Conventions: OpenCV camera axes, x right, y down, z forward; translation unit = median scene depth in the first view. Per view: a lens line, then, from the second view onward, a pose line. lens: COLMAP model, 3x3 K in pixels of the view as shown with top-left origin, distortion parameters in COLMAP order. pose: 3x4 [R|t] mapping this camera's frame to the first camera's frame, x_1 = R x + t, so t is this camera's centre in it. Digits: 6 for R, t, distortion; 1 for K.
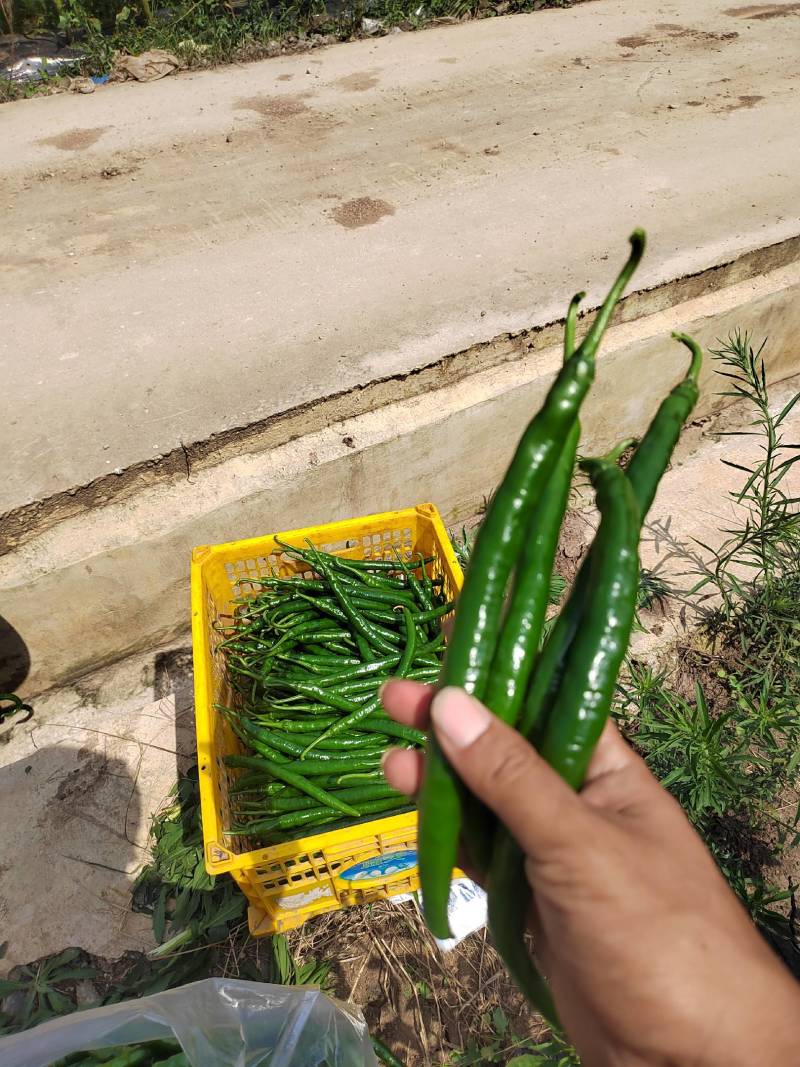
lens RADIAL K [[738.2, 0, 402.8], [0, 738.2, 528.5], [0, 0, 1]] dist [0.031676, -0.022940]
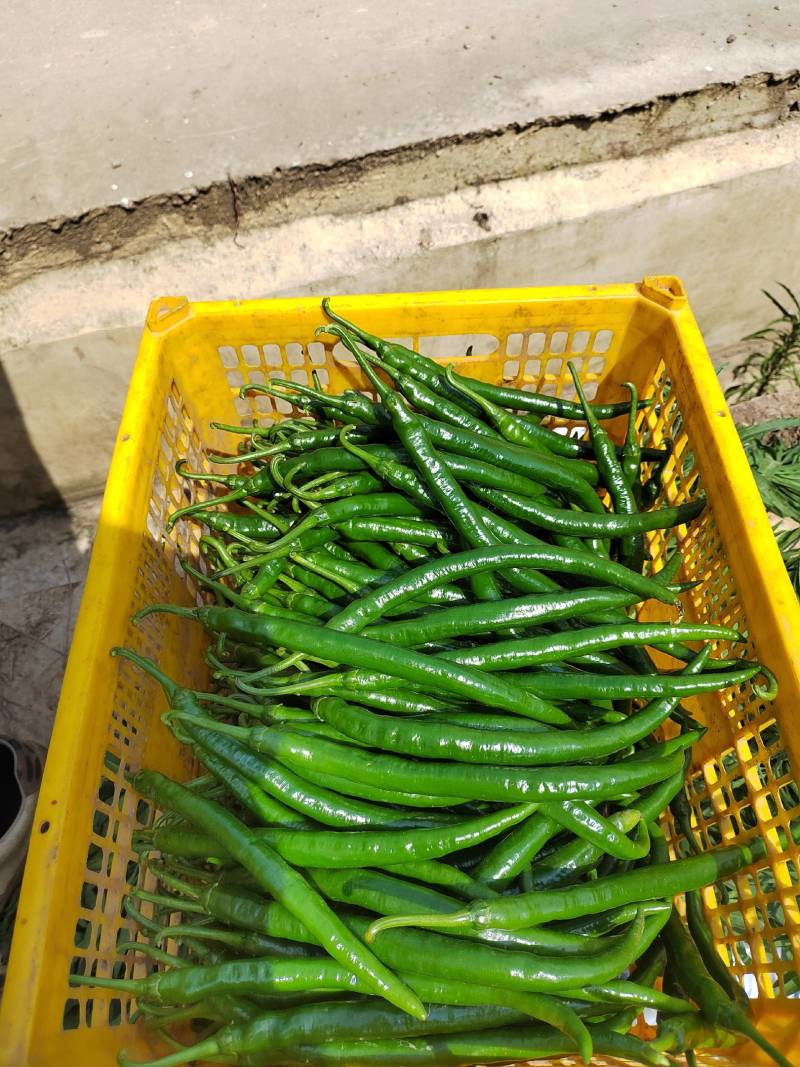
lens RADIAL K [[738.2, 0, 393.1], [0, 738.2, 533.2], [0, 0, 1]] dist [0.031676, -0.022940]
pose [[0.978756, 0.174986, -0.106847, -0.035236], [-0.150826, 0.967513, 0.202905, 0.032366], [0.138882, -0.182479, 0.973352, 0.330011]]
